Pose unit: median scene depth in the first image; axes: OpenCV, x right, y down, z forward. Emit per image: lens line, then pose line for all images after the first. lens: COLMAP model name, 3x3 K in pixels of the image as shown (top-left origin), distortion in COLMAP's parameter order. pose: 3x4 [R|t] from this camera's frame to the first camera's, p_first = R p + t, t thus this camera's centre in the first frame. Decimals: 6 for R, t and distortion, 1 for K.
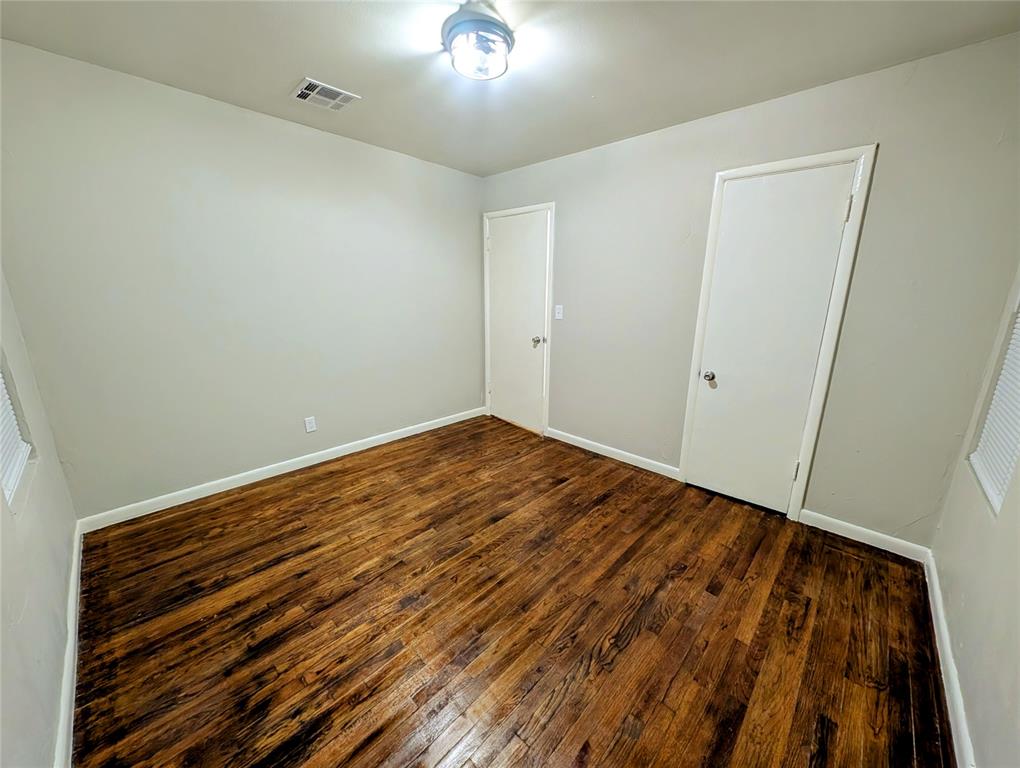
lens RADIAL K [[382.2, 0, 513.7], [0, 382.2, 384.3], [0, 0, 1]] dist [-0.000395, -0.000449]
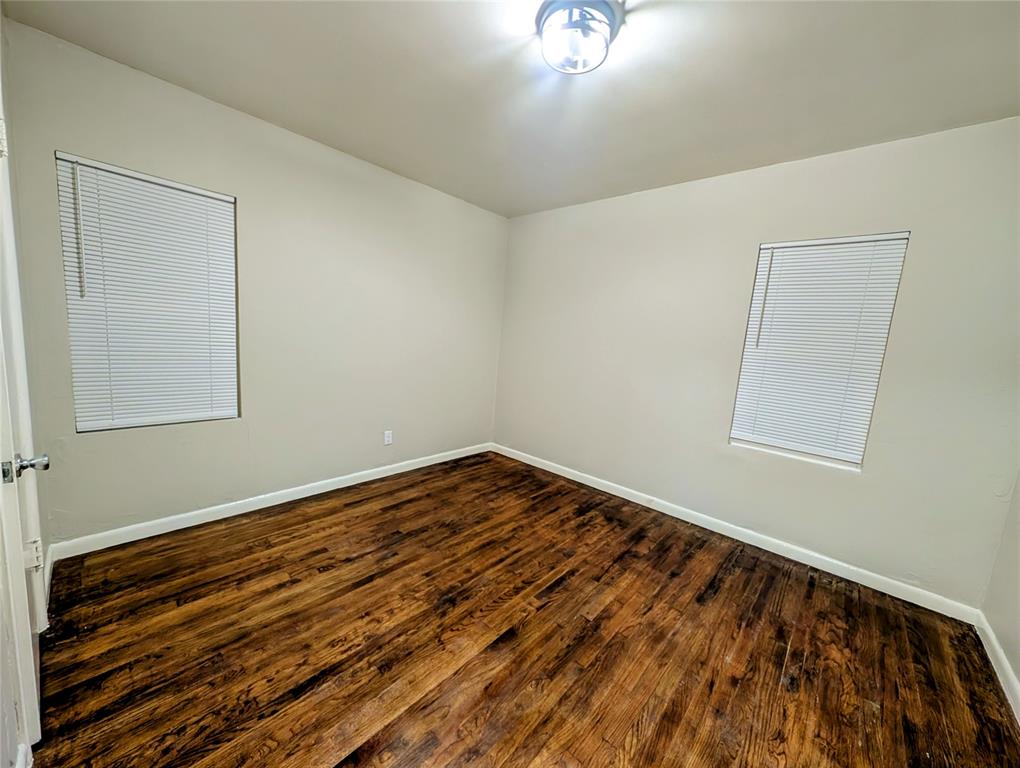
lens RADIAL K [[382.2, 0, 513.7], [0, 382.2, 384.3], [0, 0, 1]] dist [-0.000395, -0.000449]
pose [[-0.996019, -0.080796, -0.037665, 0.014583], [-0.088964, 0.927776, 0.362376, -0.379509], [0.005666, 0.364285, -0.931270, 1.732143]]
